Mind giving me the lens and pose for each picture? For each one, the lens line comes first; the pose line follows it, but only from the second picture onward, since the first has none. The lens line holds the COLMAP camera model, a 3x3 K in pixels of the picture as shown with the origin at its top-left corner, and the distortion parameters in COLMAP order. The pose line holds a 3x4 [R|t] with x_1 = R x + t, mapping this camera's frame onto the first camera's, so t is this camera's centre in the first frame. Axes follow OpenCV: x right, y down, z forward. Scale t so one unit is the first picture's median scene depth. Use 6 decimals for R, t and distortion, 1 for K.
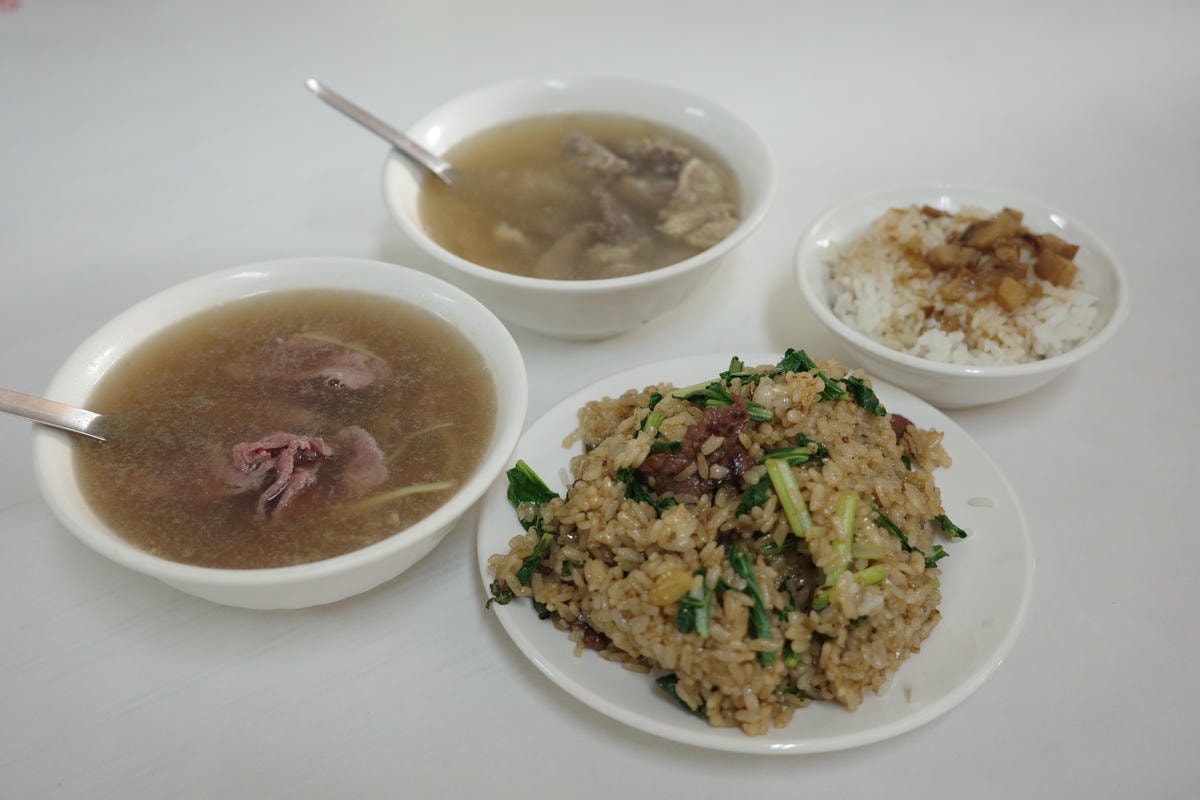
lens RADIAL K [[1558.4, 0, 600.0], [0, 1558.4, 400.0], [0, 0, 1]] dist [-0.014039, -0.011047]
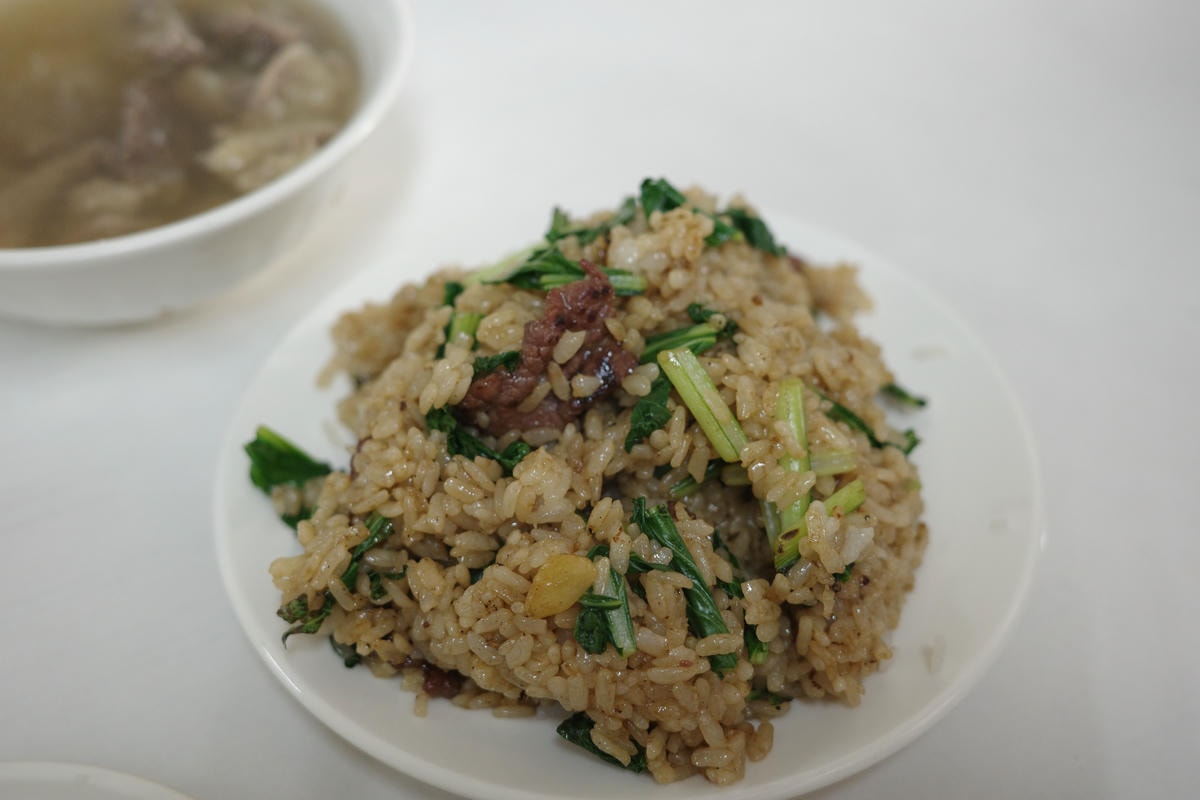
lens RADIAL K [[1558.4, 0, 600.0], [0, 1558.4, 400.0], [0, 0, 1]] dist [-0.014039, -0.011047]
pose [[0.961825, -0.190182, 0.196781, -0.044522], [0.173199, 0.979762, 0.100342, -0.011065], [-0.211882, -0.062430, 0.975299, 0.378886]]
